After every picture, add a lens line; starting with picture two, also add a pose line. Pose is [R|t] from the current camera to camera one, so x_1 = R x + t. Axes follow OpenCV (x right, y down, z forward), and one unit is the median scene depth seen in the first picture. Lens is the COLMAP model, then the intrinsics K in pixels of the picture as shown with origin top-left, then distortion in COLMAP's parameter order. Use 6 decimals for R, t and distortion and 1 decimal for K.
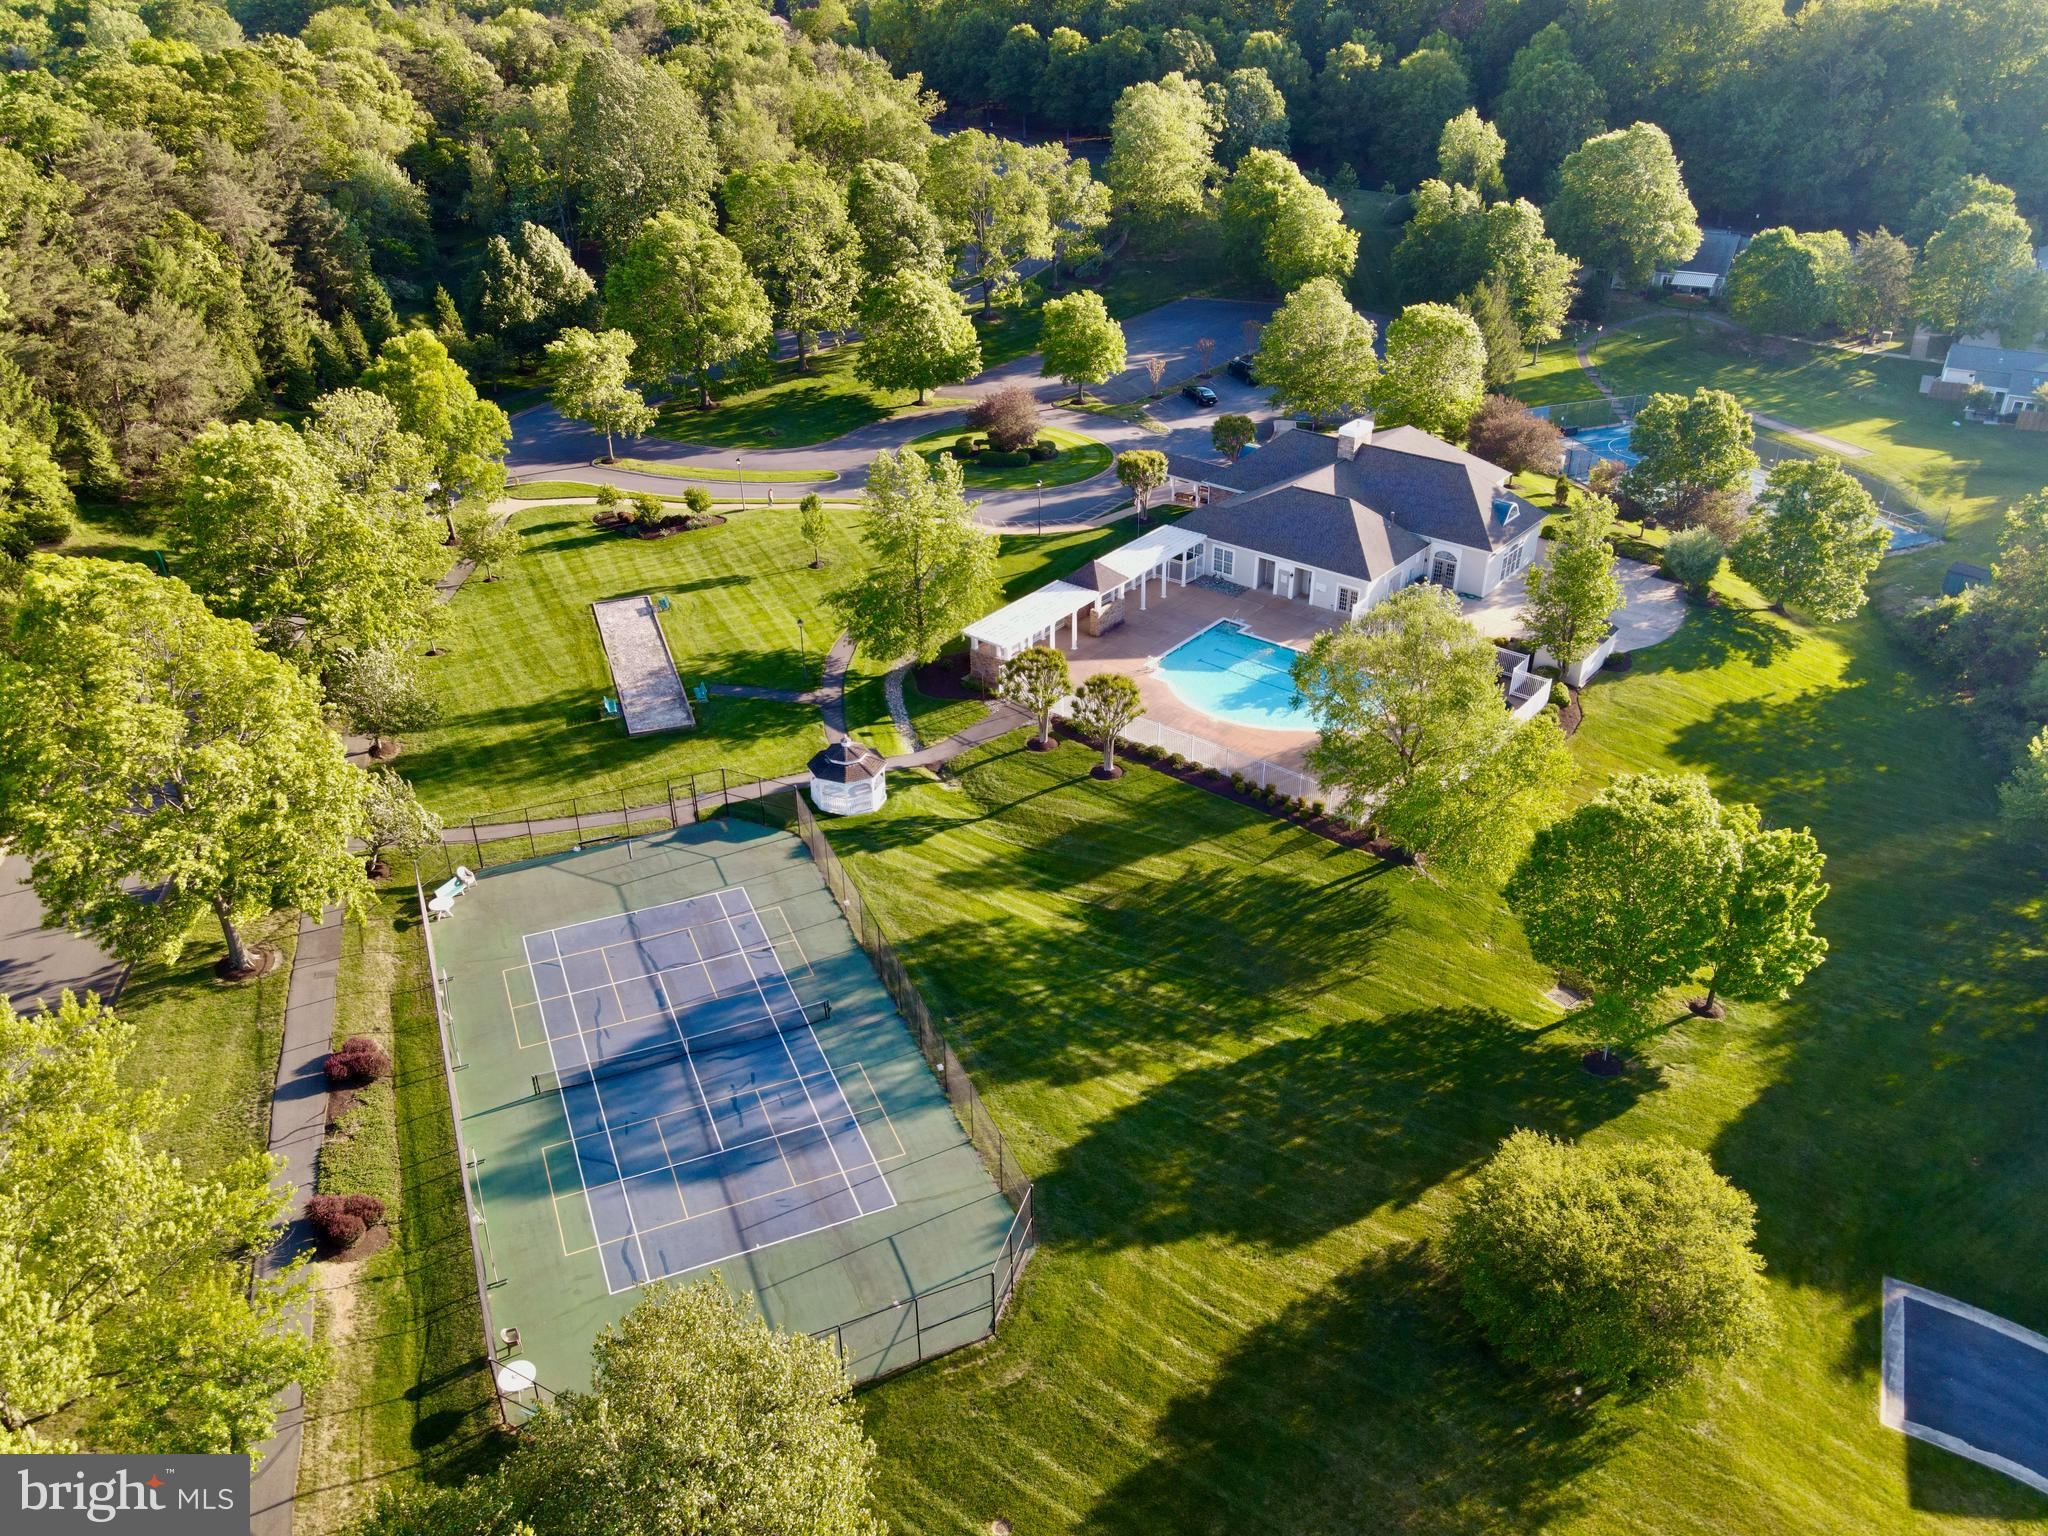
lens RADIAL K [[1434.9, 0, 1024.0], [0, 1434.9, 768.0], [0, 0, 1]] dist [-0.092093, 0.023841]
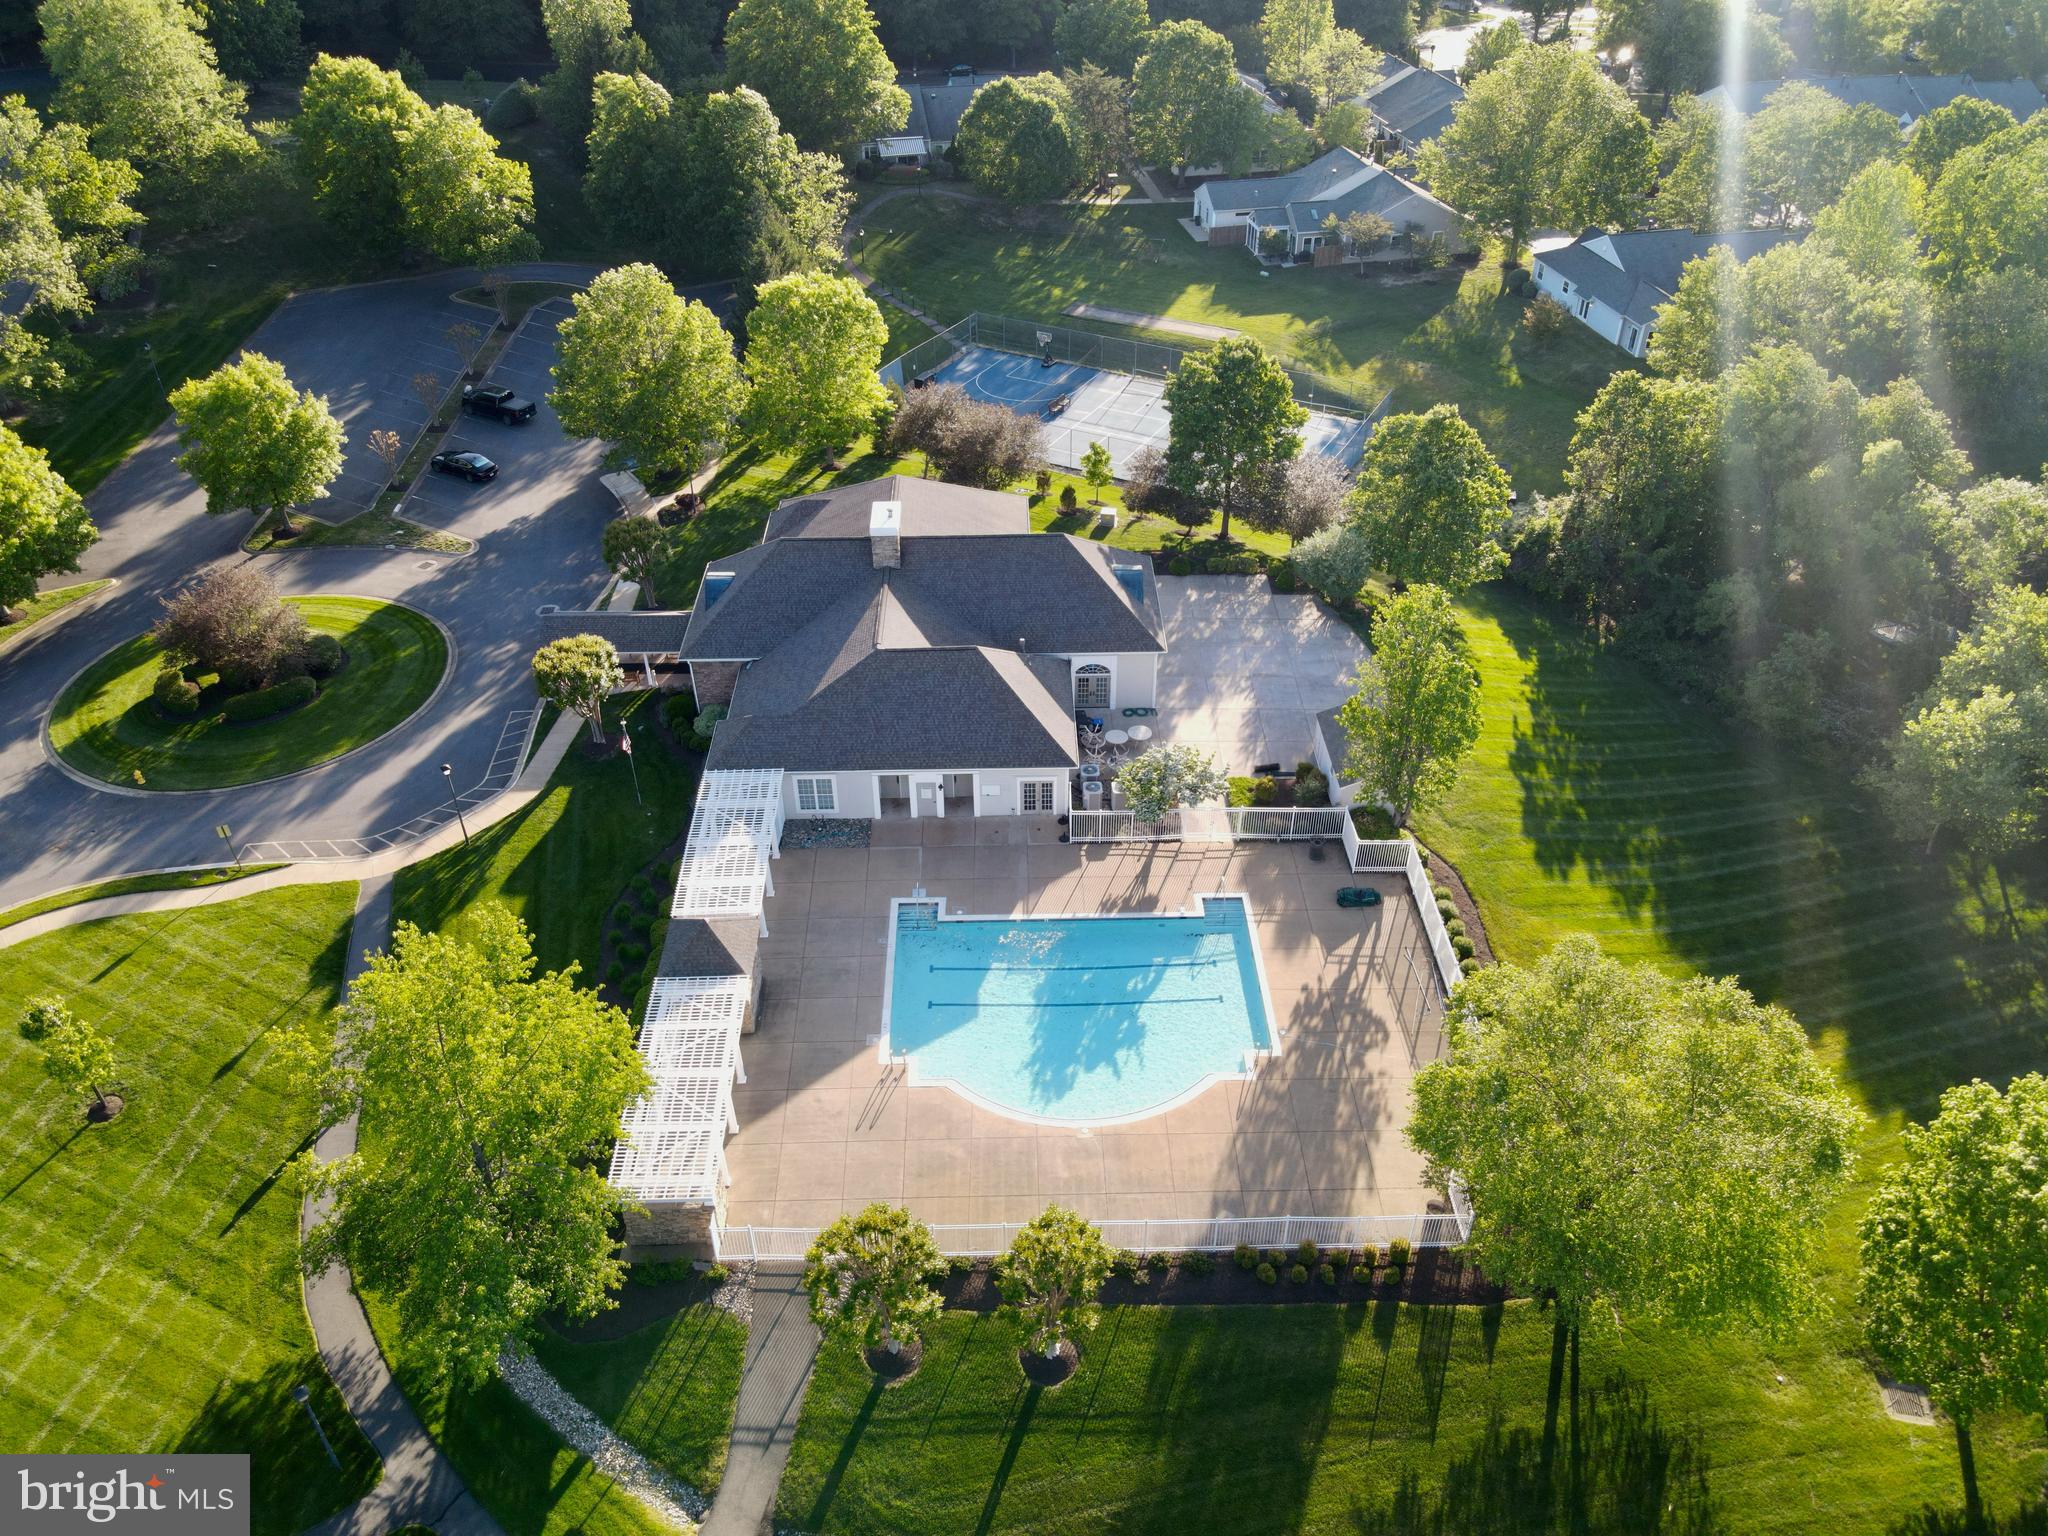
lens RADIAL K [[1434.9, 0, 1024.0], [0, 1434.9, 768.0], [0, 0, 1]] dist [-0.092093, 0.023841]
pose [[0.742384, -0.373685, 0.556081, -0.102061], [0.311634, 0.927350, 0.207137, -0.197690], [-0.593086, 0.019518, 0.804903, 0.348288]]
